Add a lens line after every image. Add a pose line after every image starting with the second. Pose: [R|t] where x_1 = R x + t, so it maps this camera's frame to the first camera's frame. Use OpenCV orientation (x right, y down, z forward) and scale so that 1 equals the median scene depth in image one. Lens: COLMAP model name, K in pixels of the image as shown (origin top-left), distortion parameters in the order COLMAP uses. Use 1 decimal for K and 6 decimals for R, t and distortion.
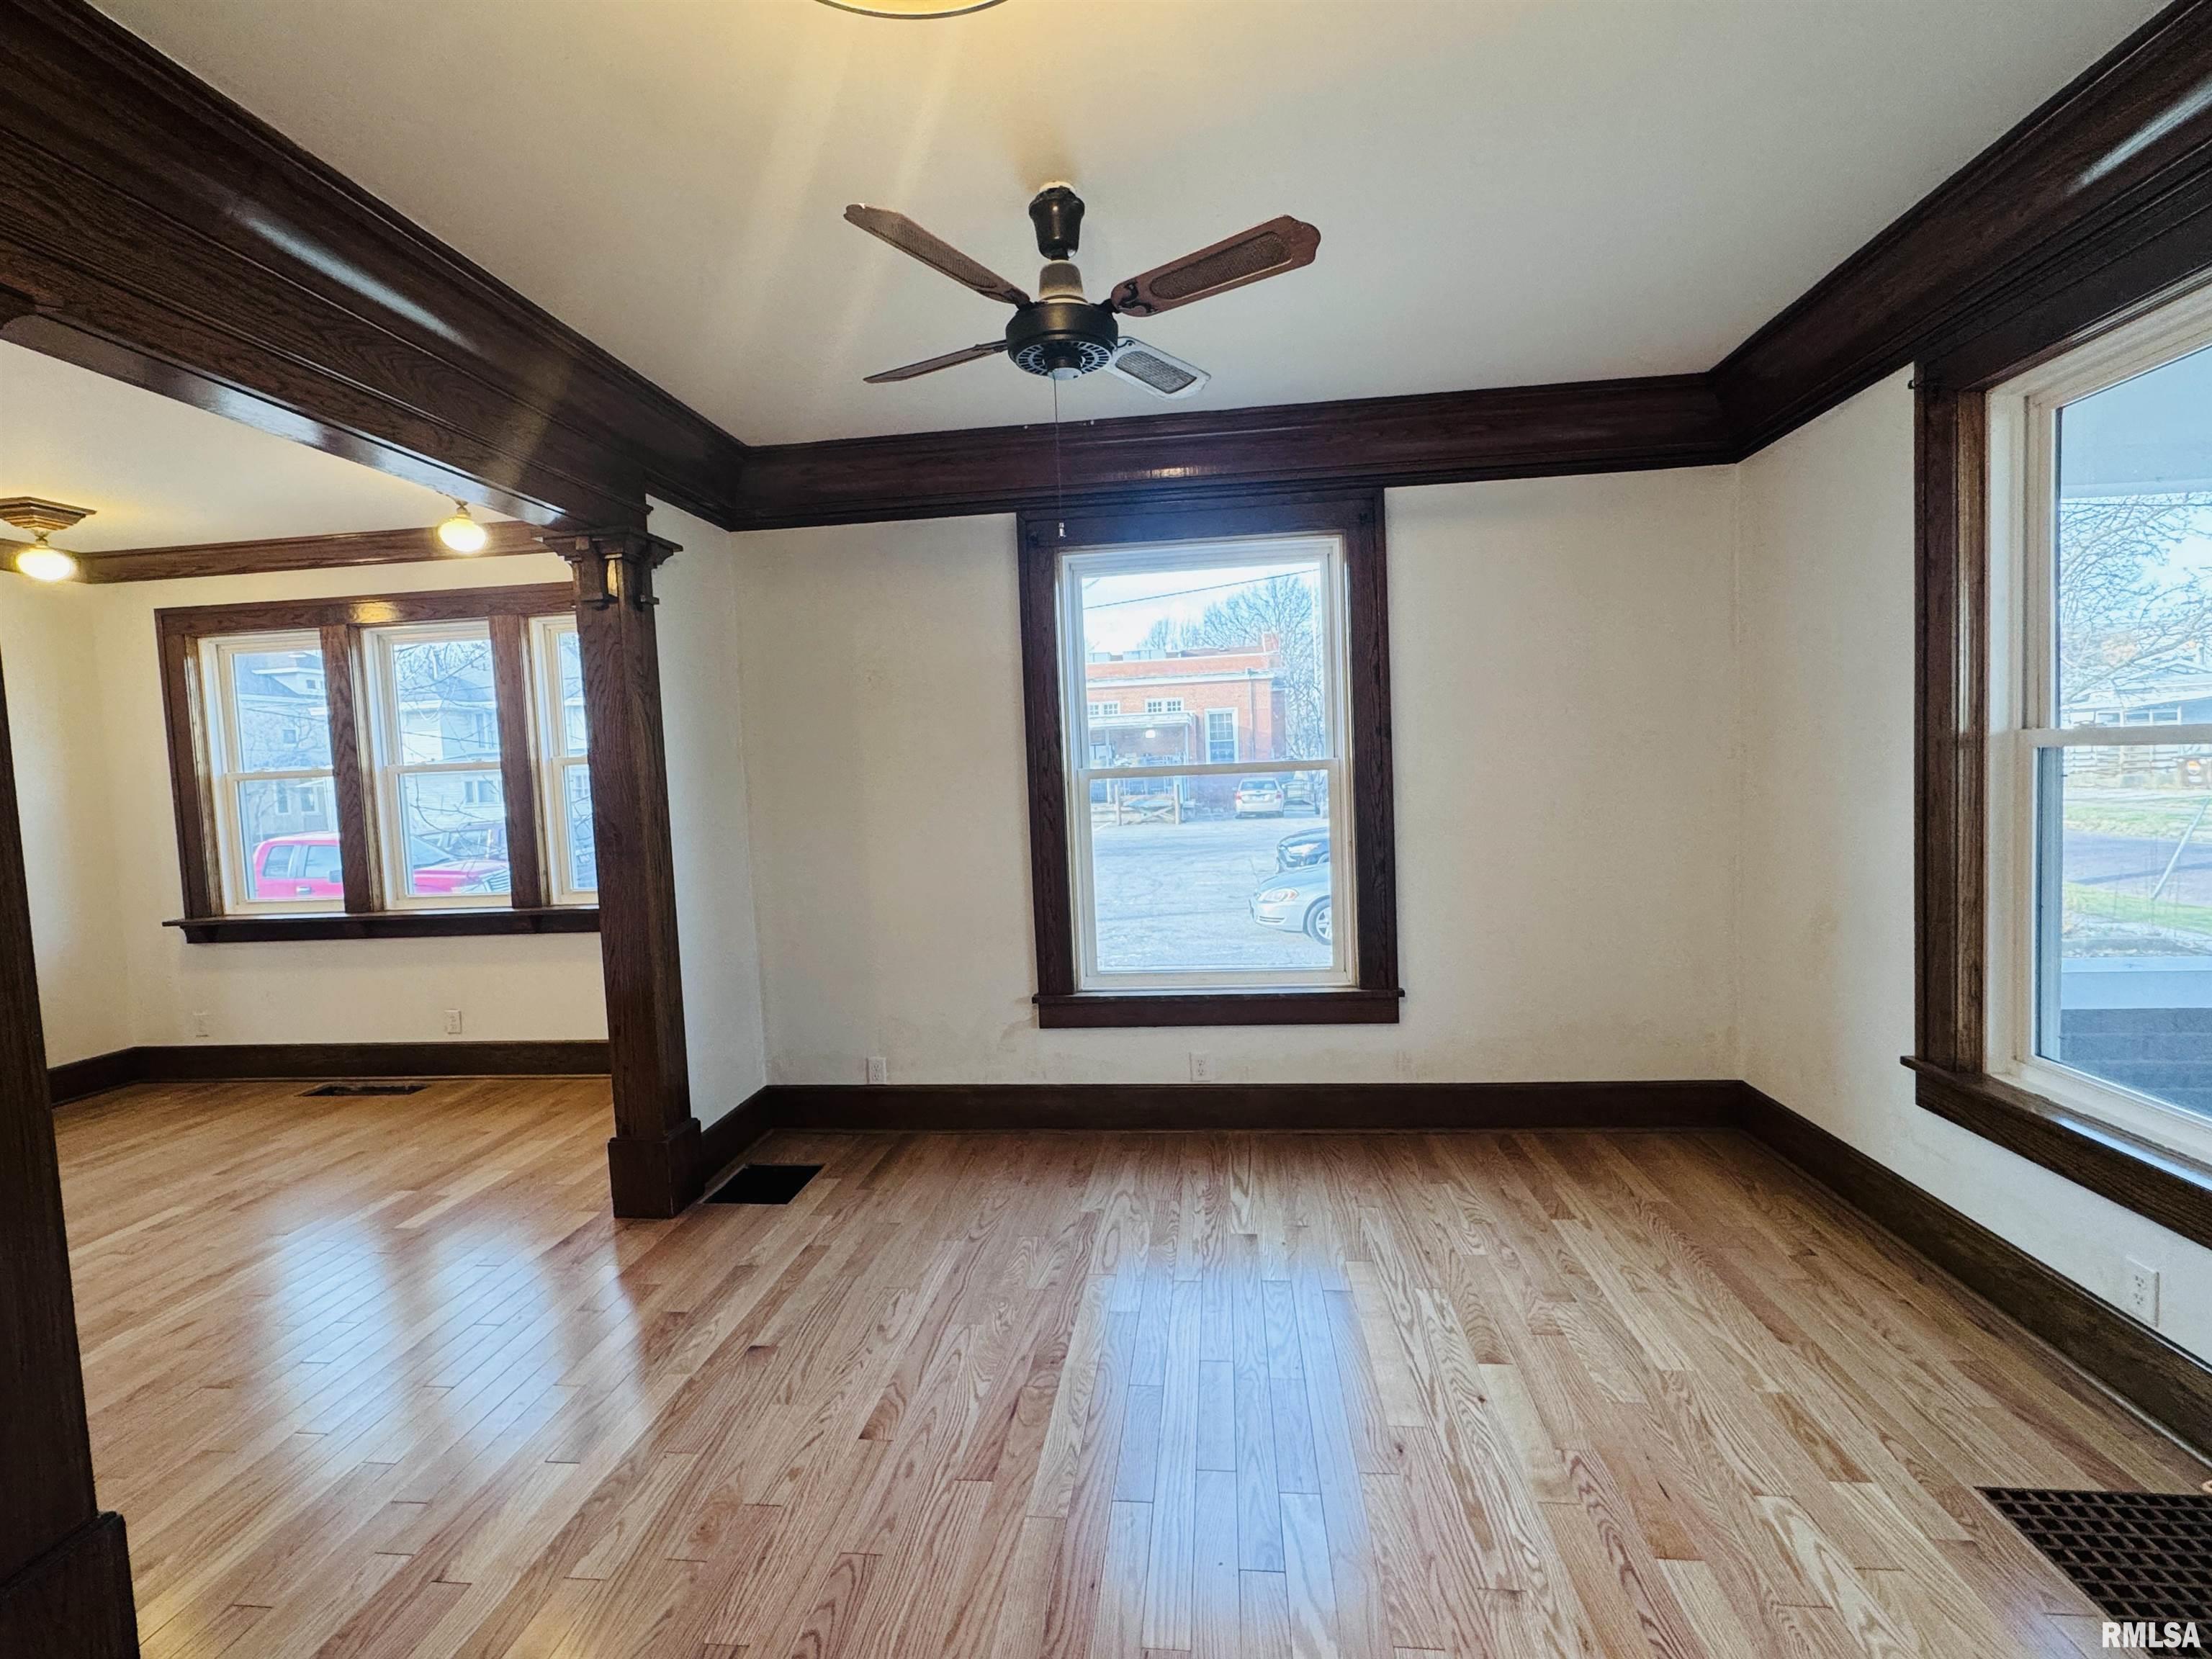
lens RADIAL K [[1045.1, 0, 1100.1], [0, 1045.1, 827.2], [0, 0, 1]] dist [-0.002007, 0.001168]
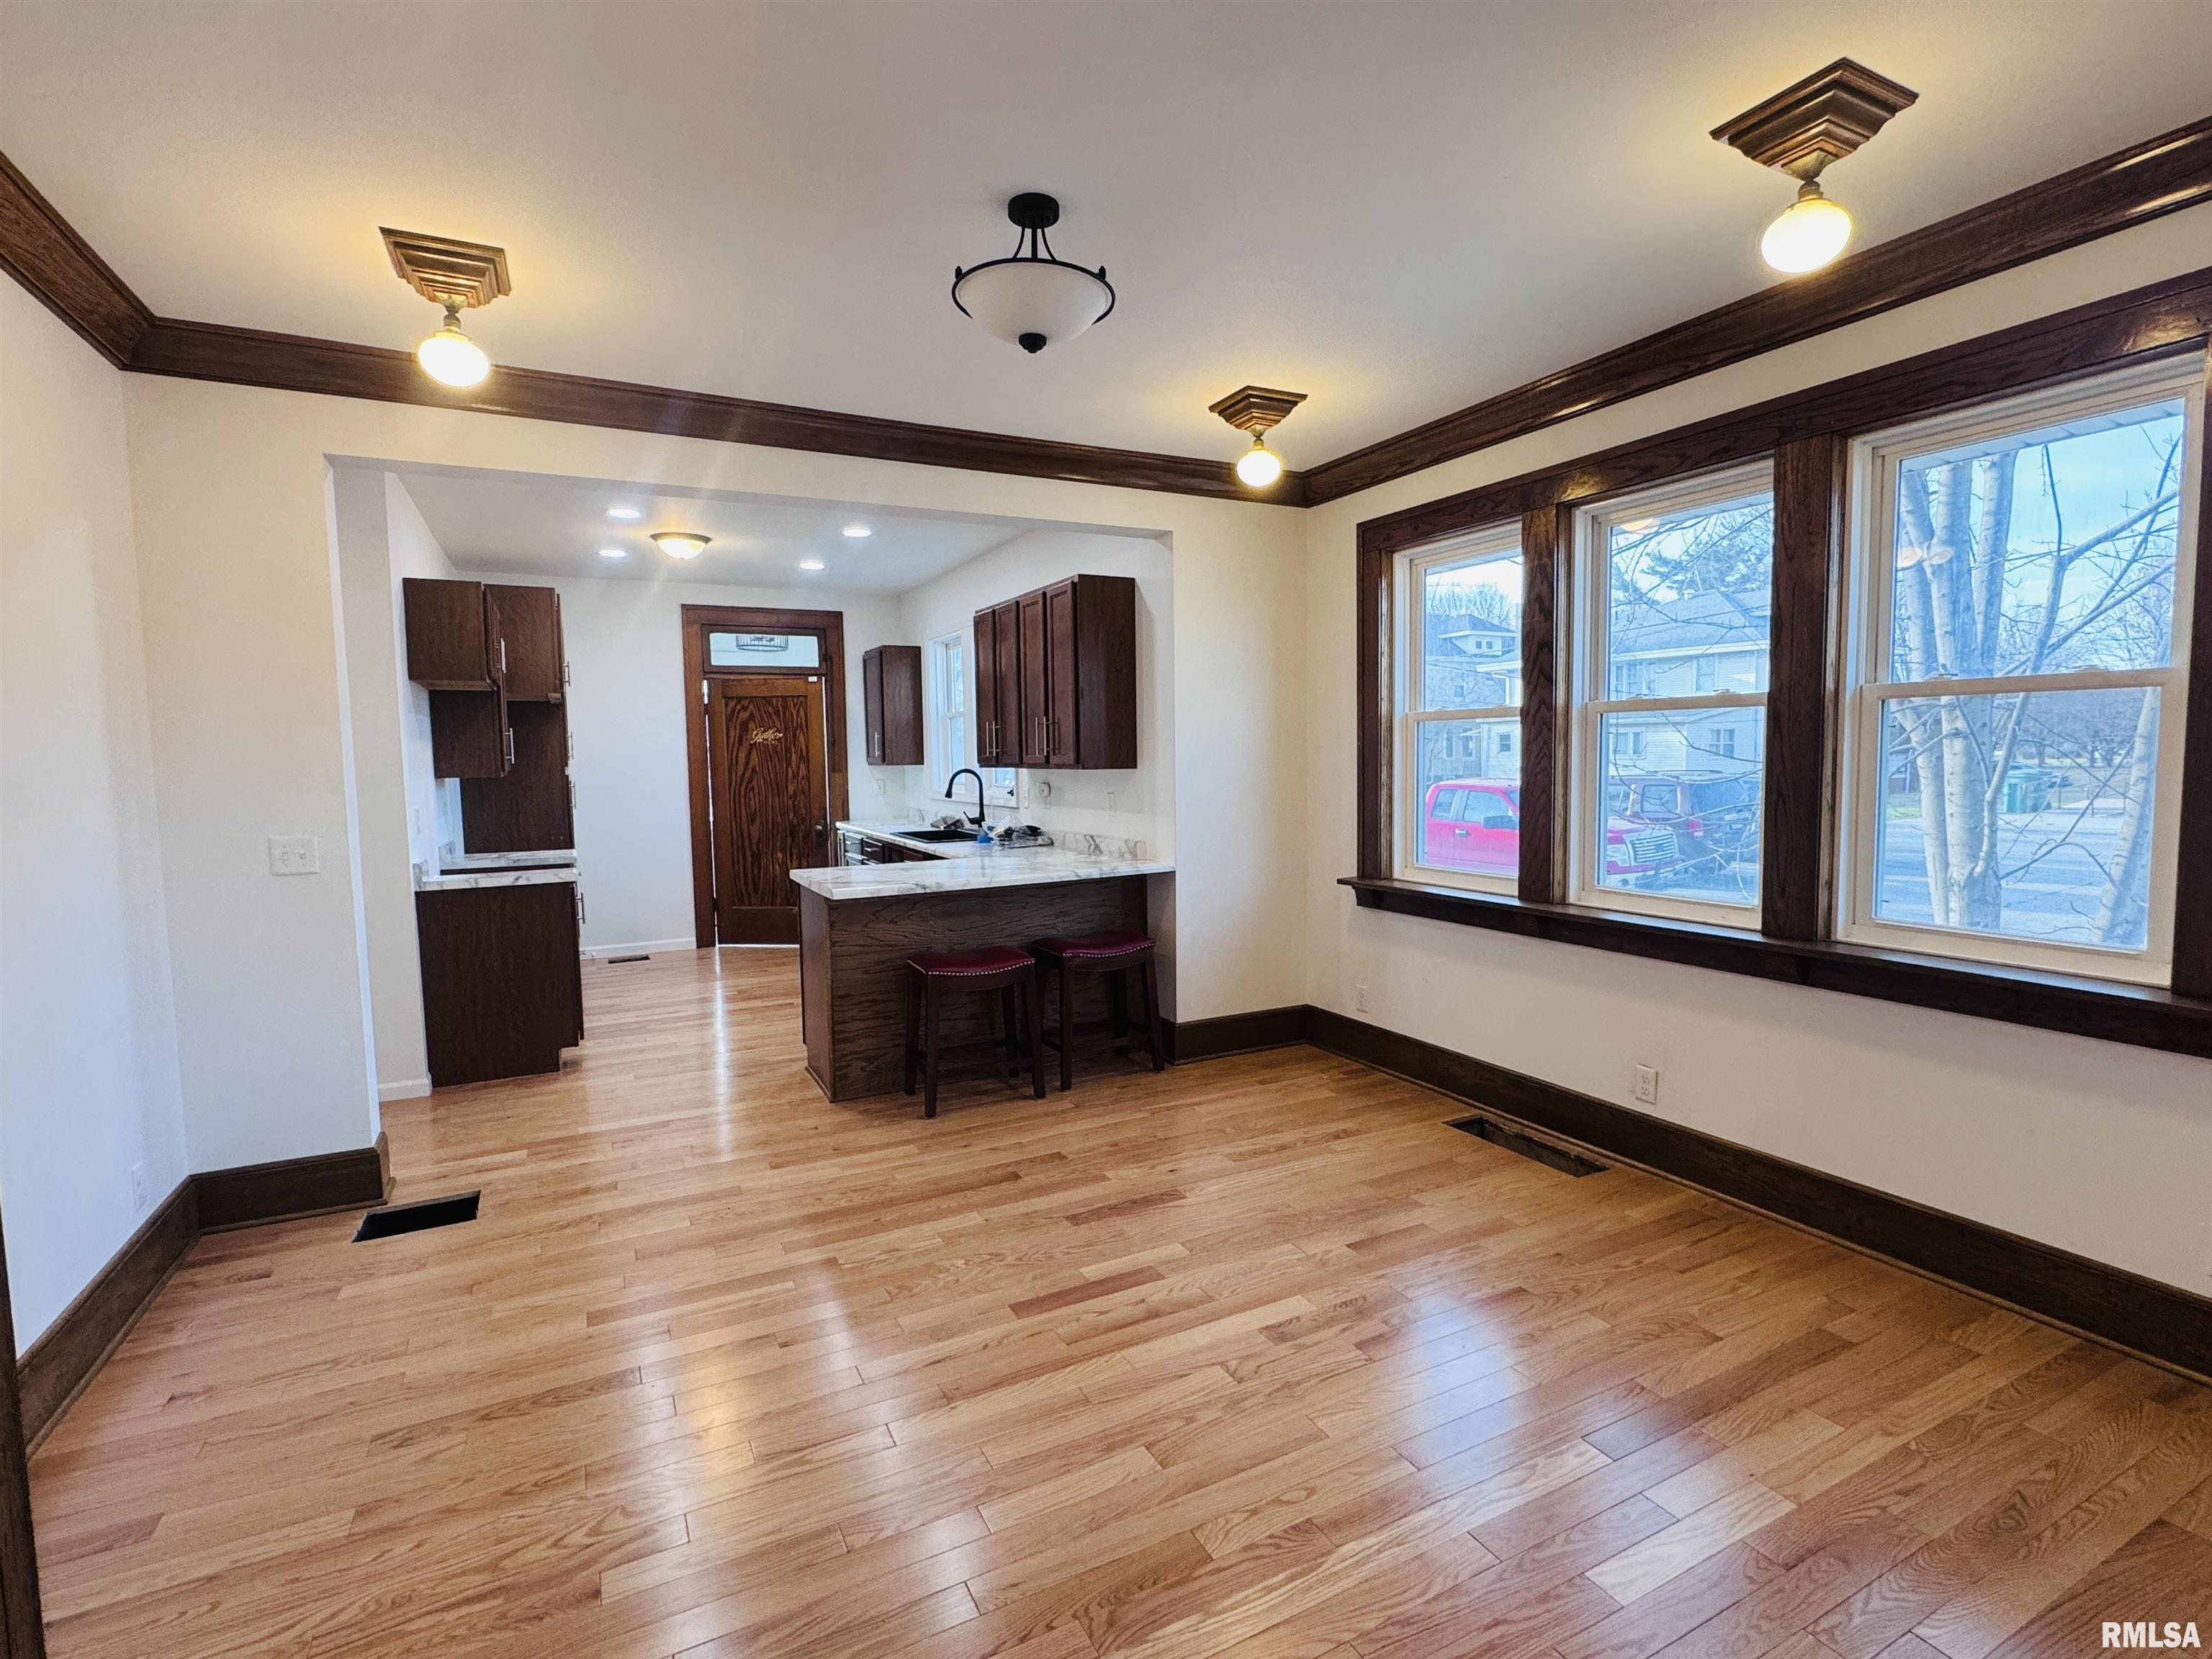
lens RADIAL K [[1045.1, 0, 1099.9], [0, 1045.1, 829.7], [0, 0, 1]] dist [-0.002007, 0.001168]
pose [[0.551400, 0.095280, -0.828782, -0.275091], [-0.056854, 0.995439, 0.076614, -0.008166], [0.832302, 0.004875, 0.554302, 0.337942]]
